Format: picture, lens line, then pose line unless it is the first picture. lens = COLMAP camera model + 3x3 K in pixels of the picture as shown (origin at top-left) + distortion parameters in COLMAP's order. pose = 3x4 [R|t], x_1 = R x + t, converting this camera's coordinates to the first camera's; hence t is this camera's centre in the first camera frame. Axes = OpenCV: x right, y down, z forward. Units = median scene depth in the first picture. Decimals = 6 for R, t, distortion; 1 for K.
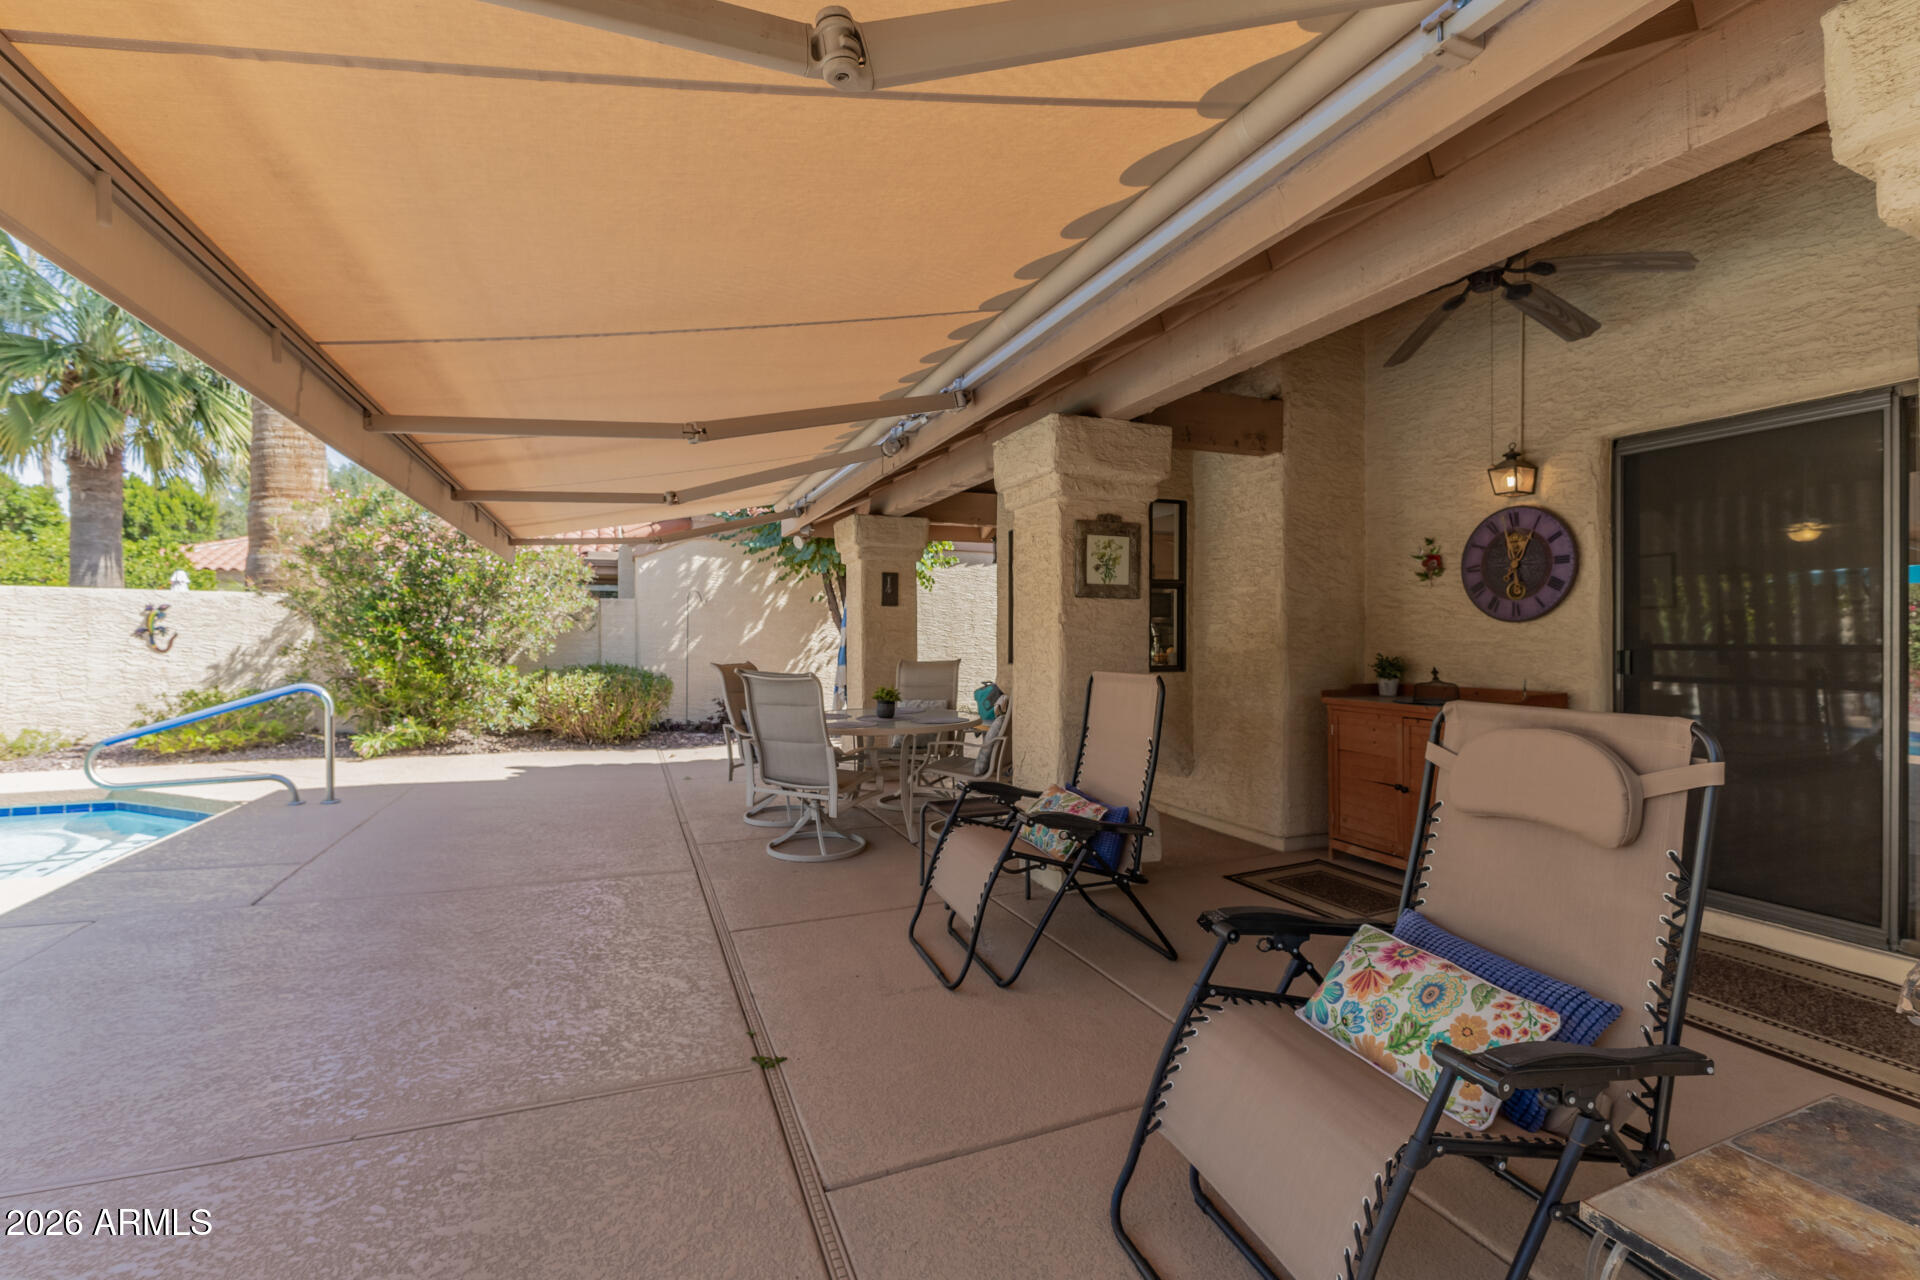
lens RADIAL K [[831.9, 0, 962.8], [0, 831.9, 637.2], [0, 0, 1]] dist [0.012929, -0.002955]
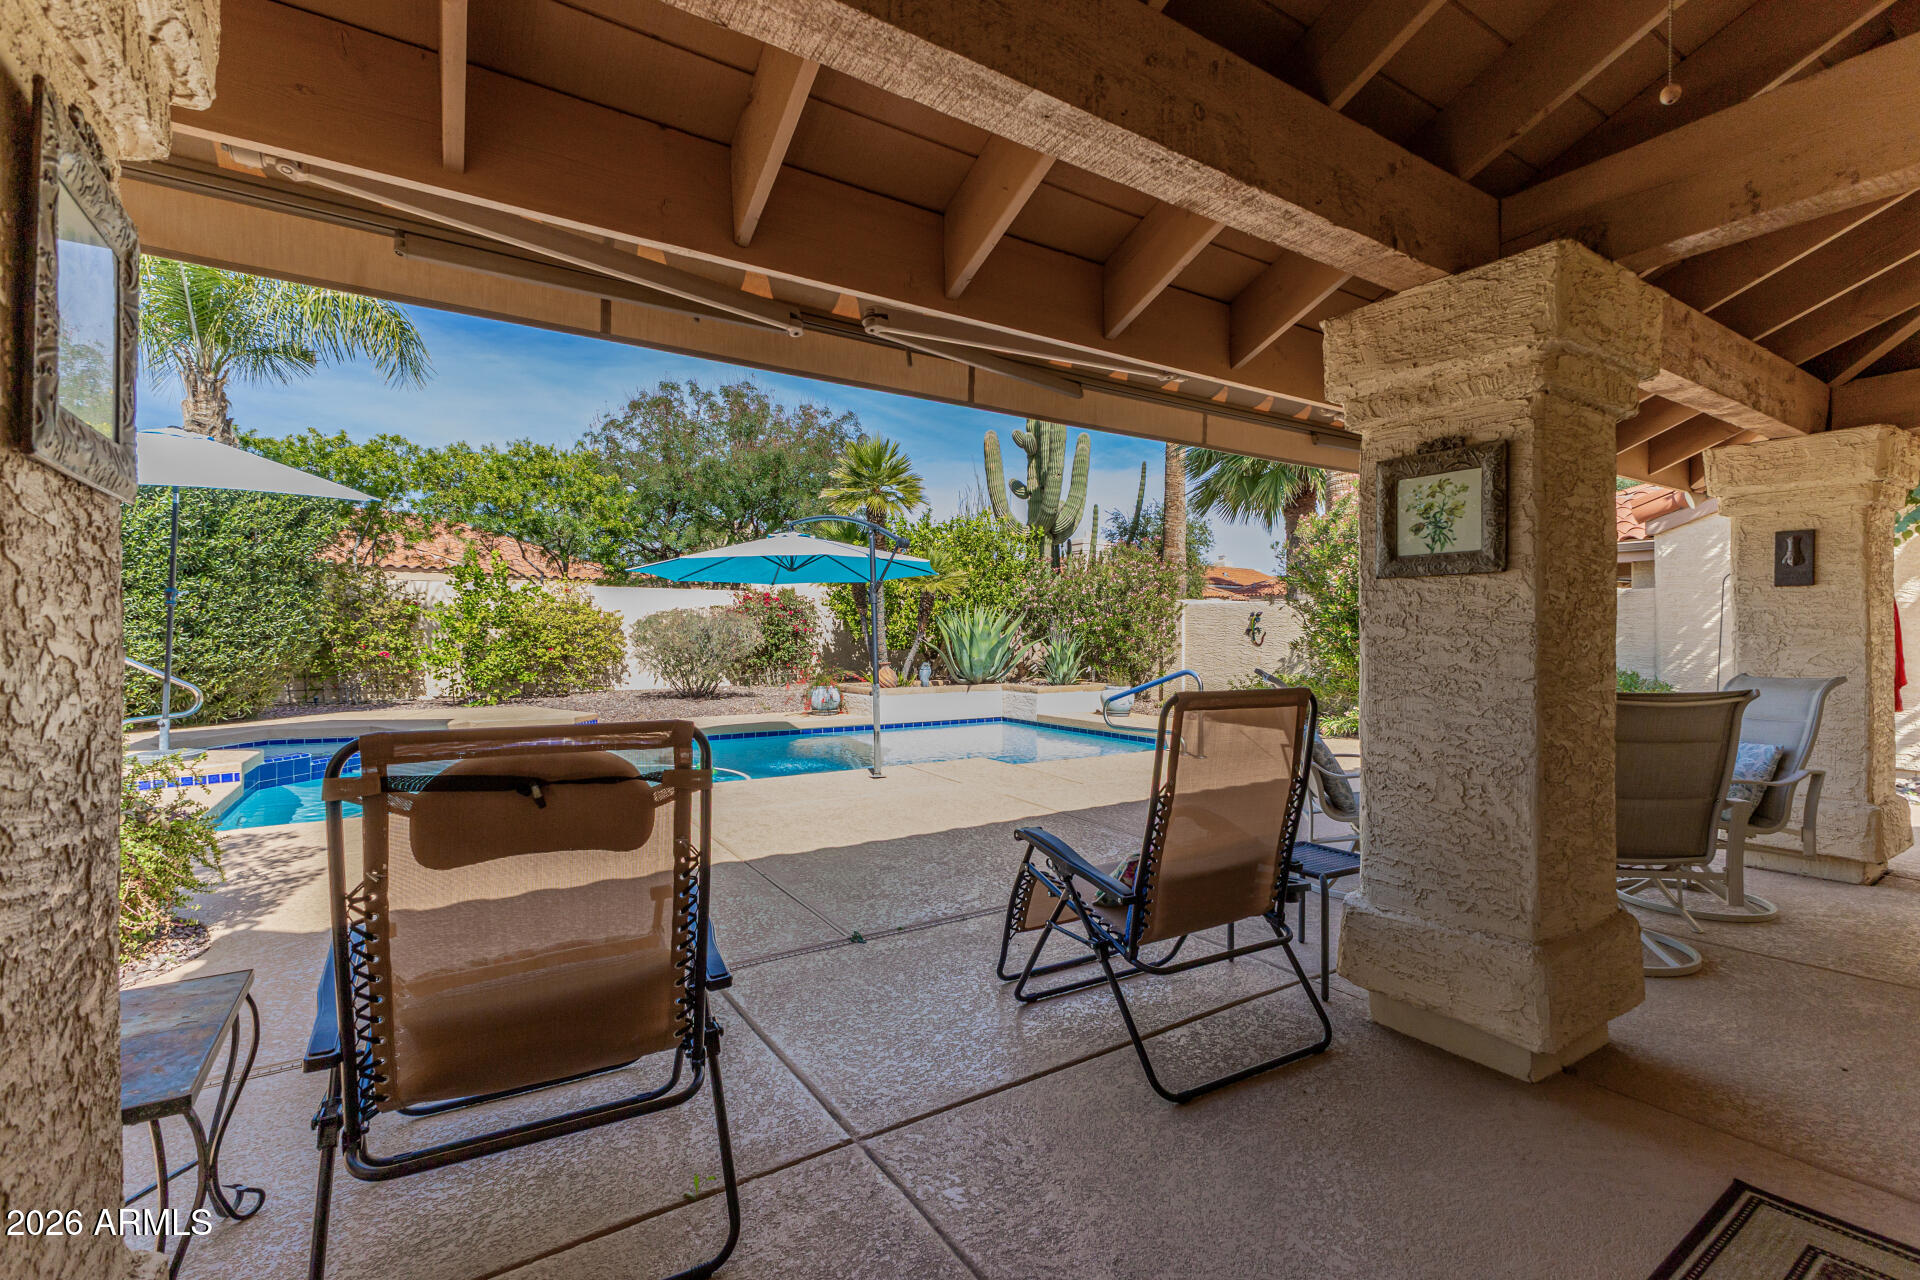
lens RADIAL K [[831.9, 0, 955.3], [0, 831.9, 633.0], [0, 0, 1]] dist [0.012929, -0.002955]
pose [[0.198039, 0.000219, -0.980194, 0.672792], [-0.002943, 0.999996, -0.000371, -0.003186], [0.980190, 0.002958, 0.198039, 0.503669]]
